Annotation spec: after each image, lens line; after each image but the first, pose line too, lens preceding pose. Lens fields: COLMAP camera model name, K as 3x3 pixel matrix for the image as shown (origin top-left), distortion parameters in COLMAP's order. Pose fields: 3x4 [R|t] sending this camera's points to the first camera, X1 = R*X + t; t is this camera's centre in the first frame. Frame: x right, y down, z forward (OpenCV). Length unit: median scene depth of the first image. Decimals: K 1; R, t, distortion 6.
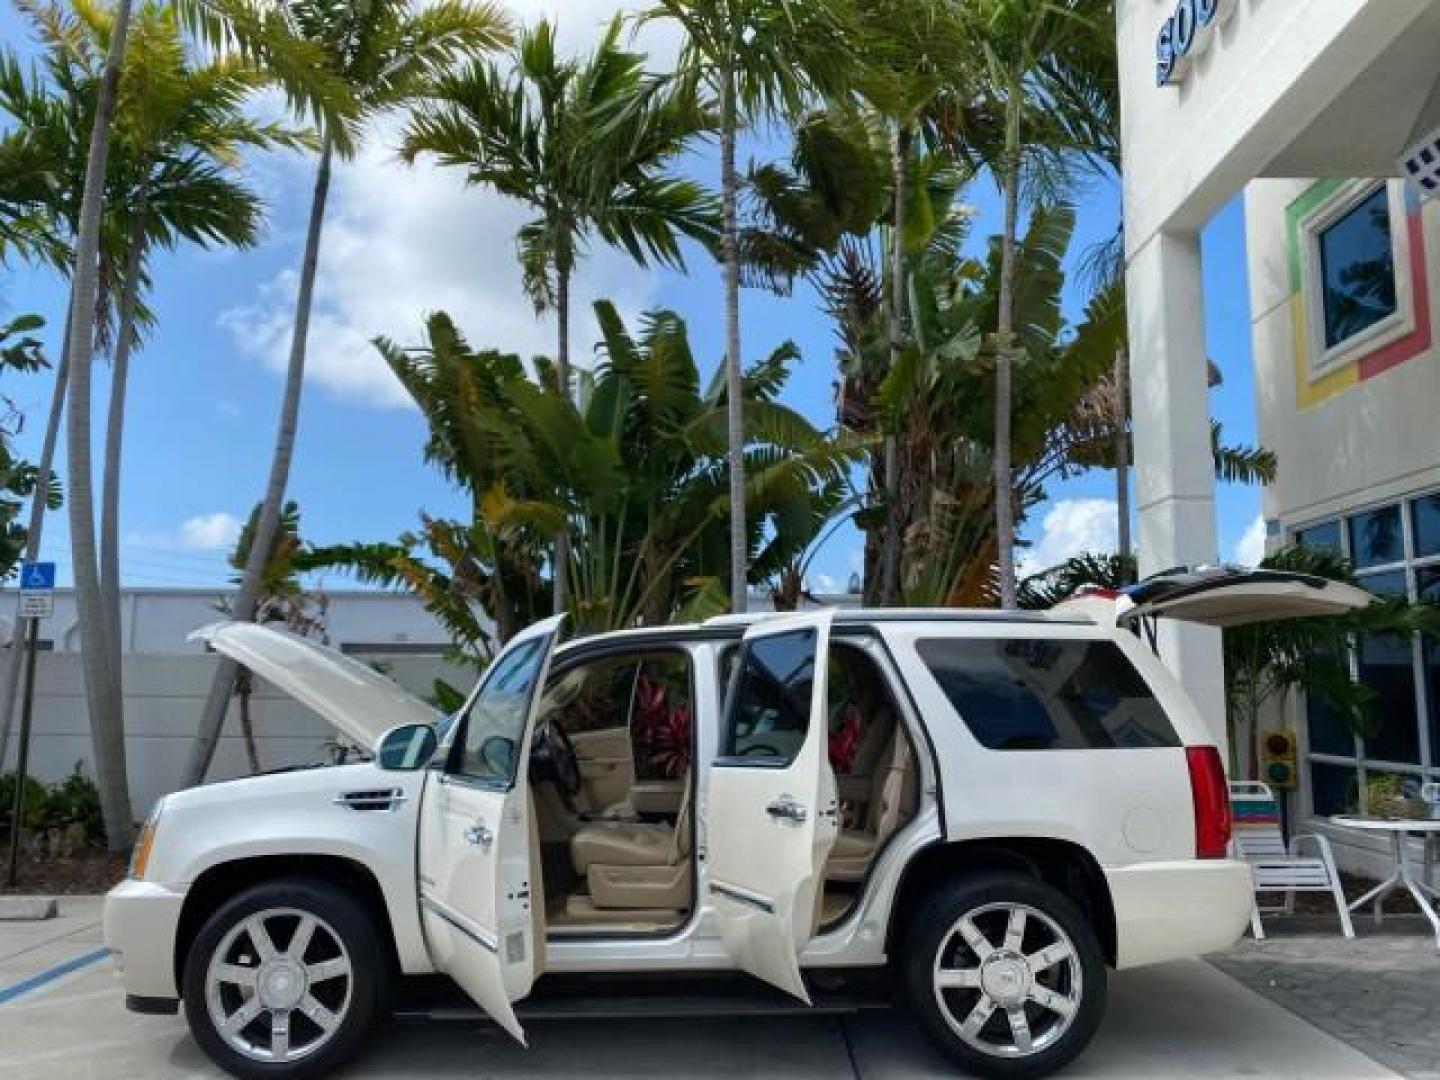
lens RADIAL K [[1100.4, 0, 716.9], [0, 1100.4, 538.7], [0, 0, 1]] dist [0.012683, -0.006195]
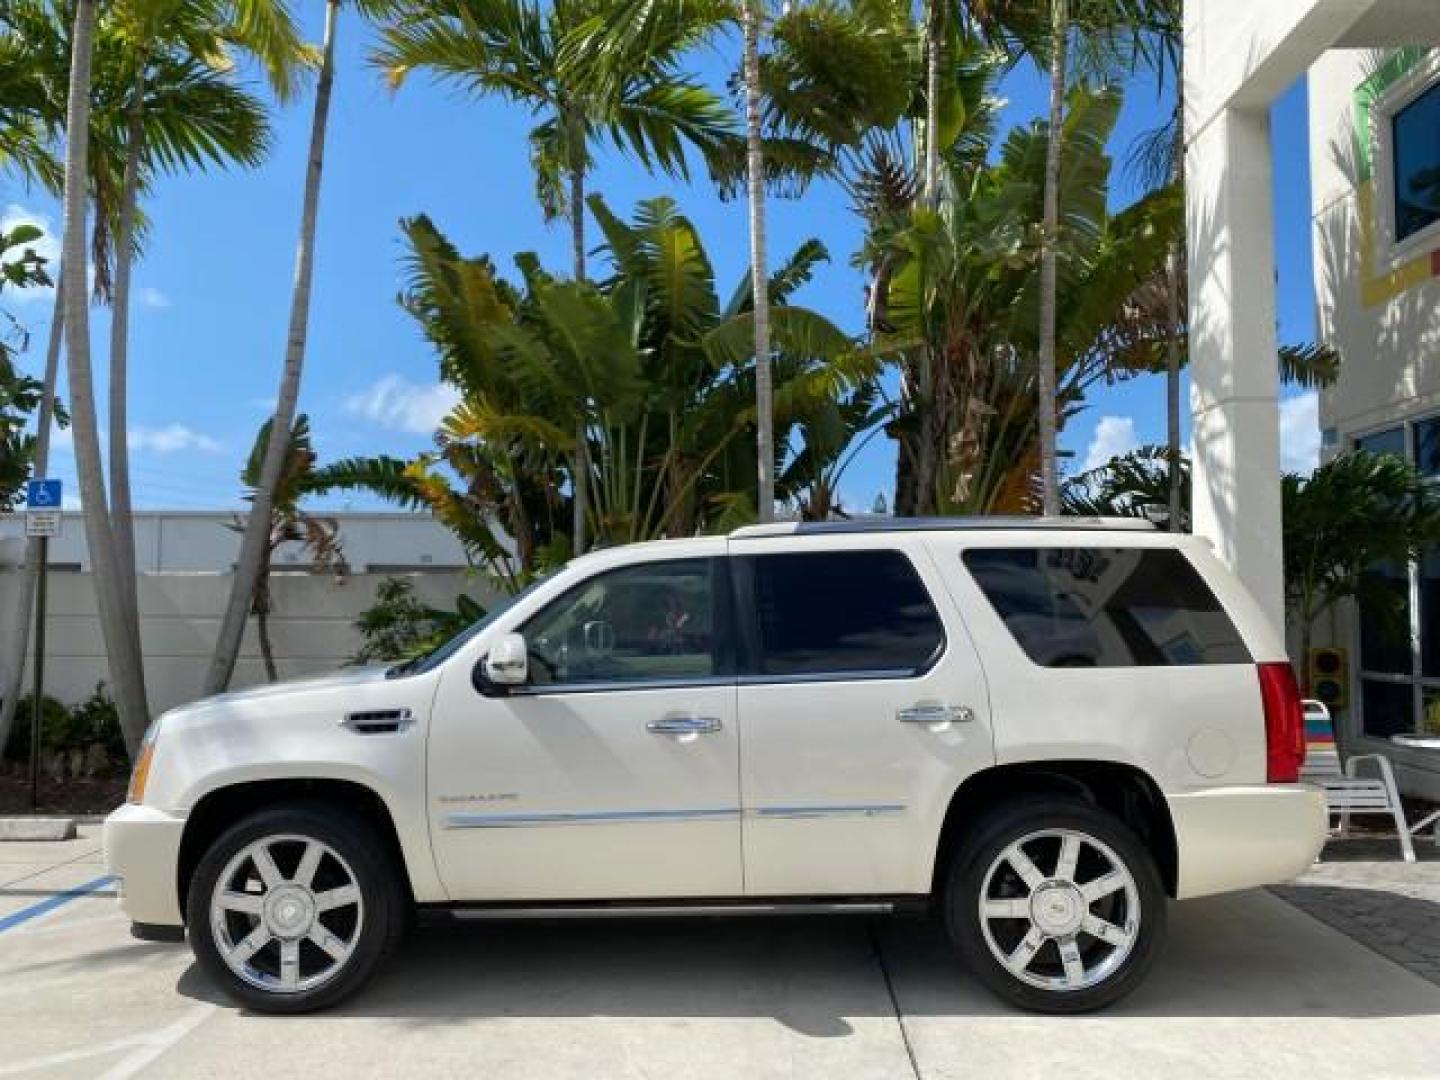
lens RADIAL K [[1098.9, 0, 713.7], [0, 1098.9, 533.4], [0, 0, 1]] dist [0.007638, 0.001248]
pose [[0.999670, -0.005805, -0.025015, -0.001809], [0.007423, 0.997852, 0.065079, 0.009834], [0.024583, -0.065243, 0.997567, 0.044077]]
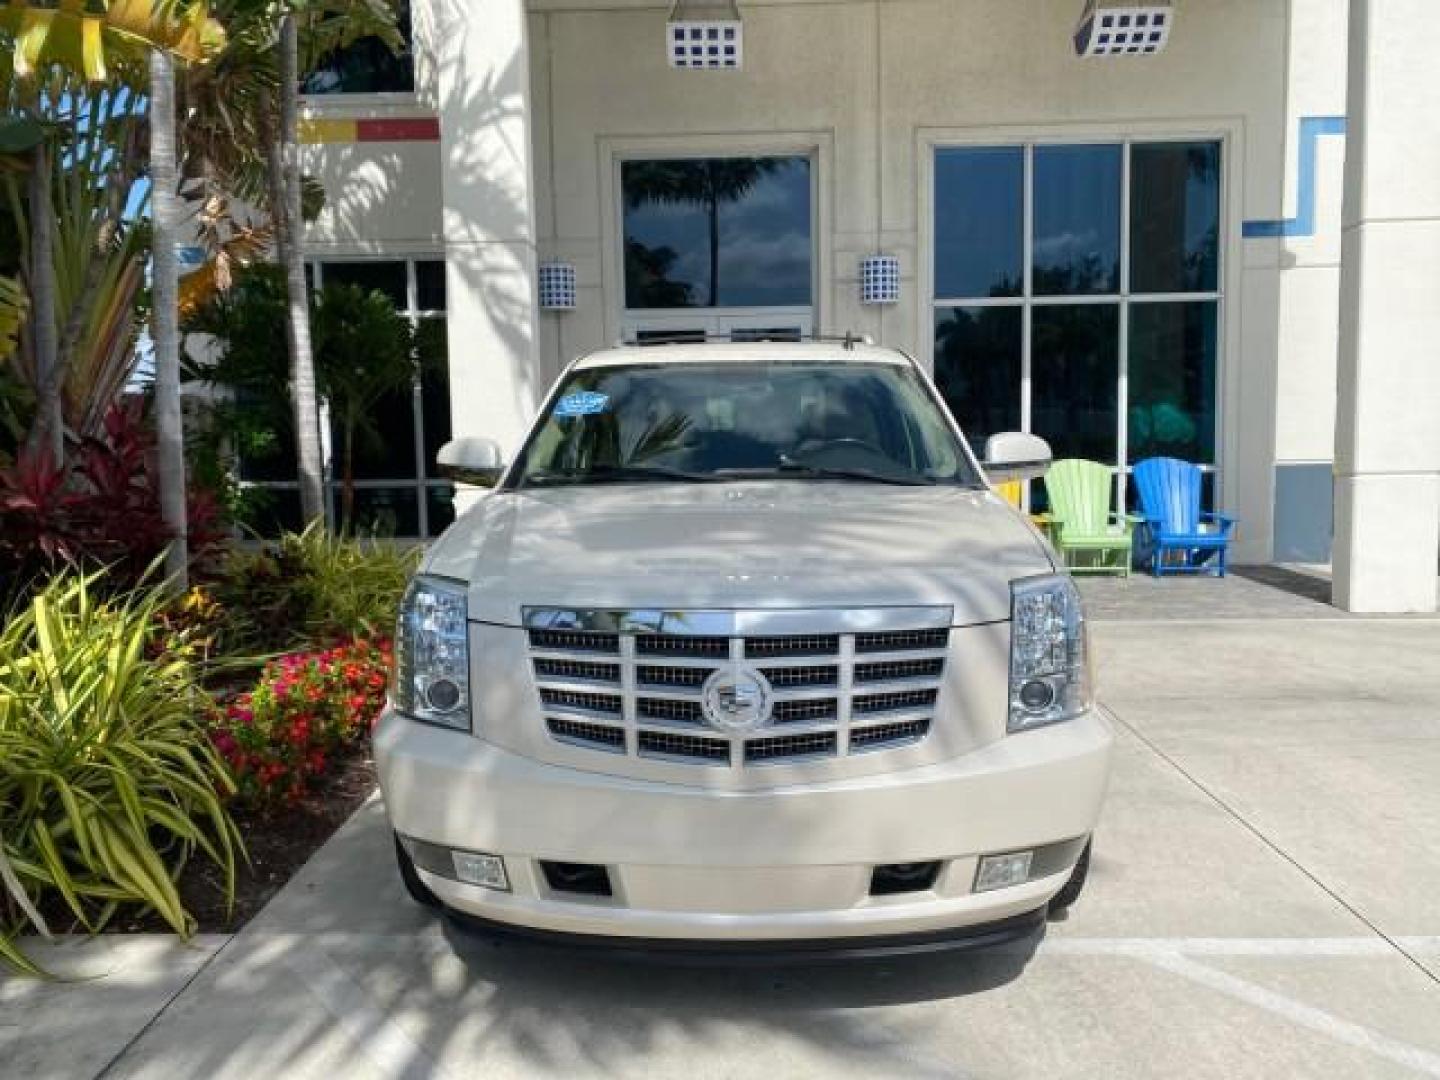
lens RADIAL K [[1110.0, 0, 726.8], [0, 1110.0, 535.5], [0, 0, 1]] dist [0.009382, -0.007053]
pose [[0.014798, -0.106429, 0.994210, -0.607643], [-0.116133, 0.987407, 0.107430, 0.093038], [-0.993123, -0.117050, 0.002251, 0.651820]]
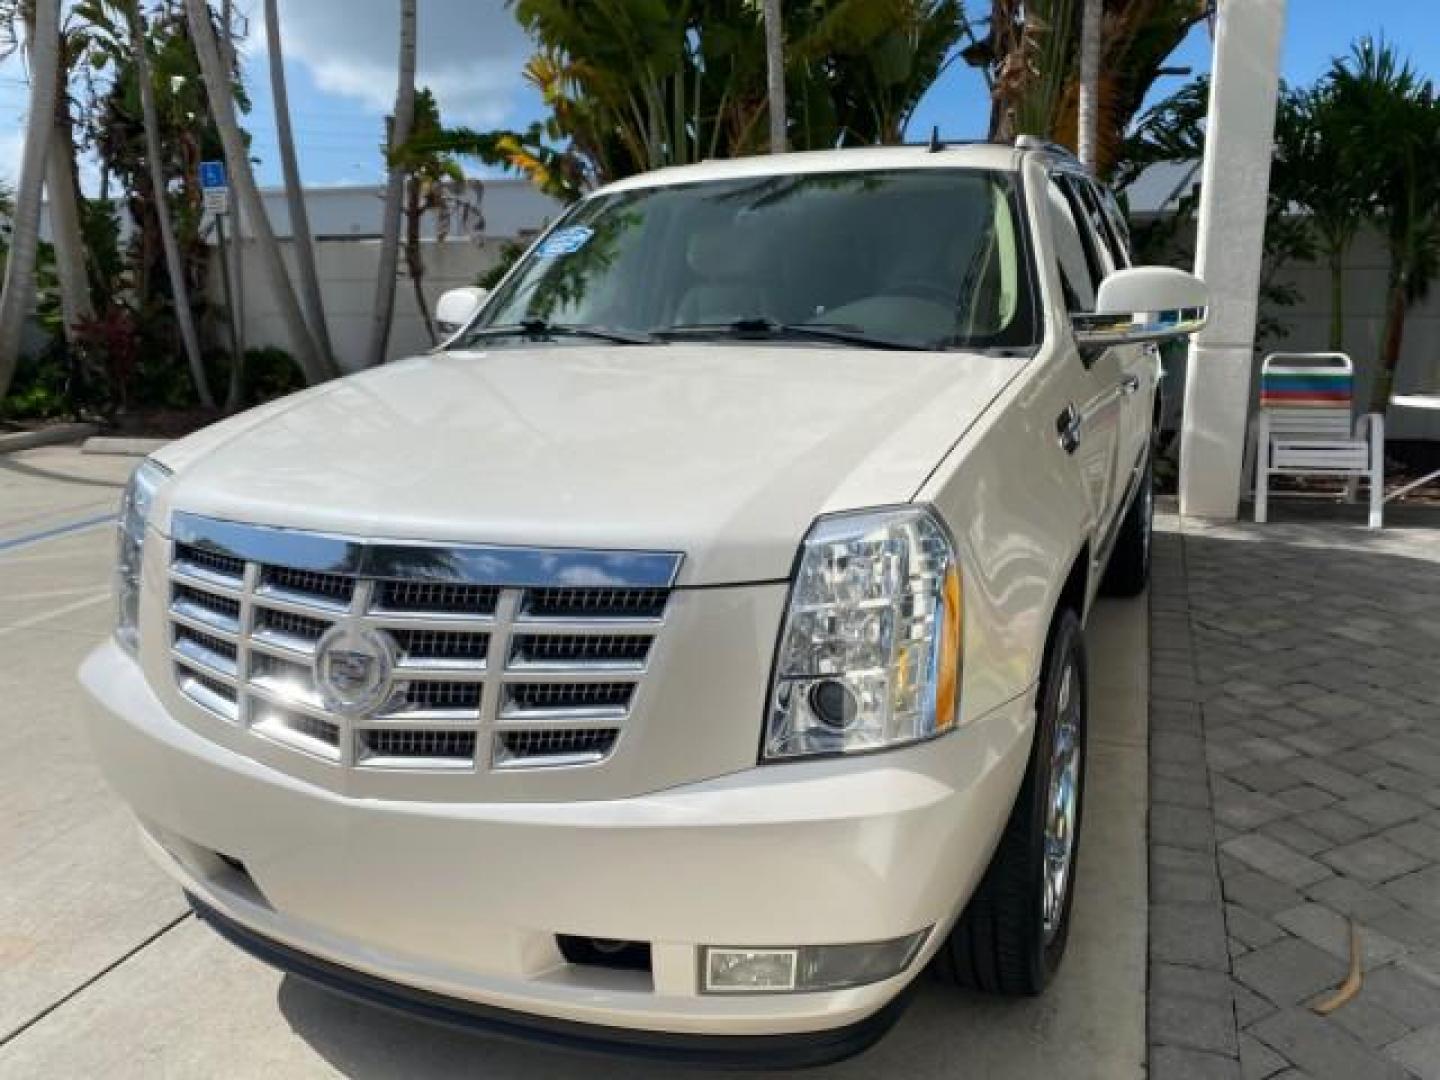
lens RADIAL K [[1110.0, 0, 726.8], [0, 1110.0, 535.5], [0, 0, 1]] dist [0.009382, -0.007053]
pose [[0.941161, 0.053793, -0.333650, 0.304337], [0.073868, 0.930638, 0.358409, 0.005912], [0.329788, -0.361966, 0.871906, 0.033556]]
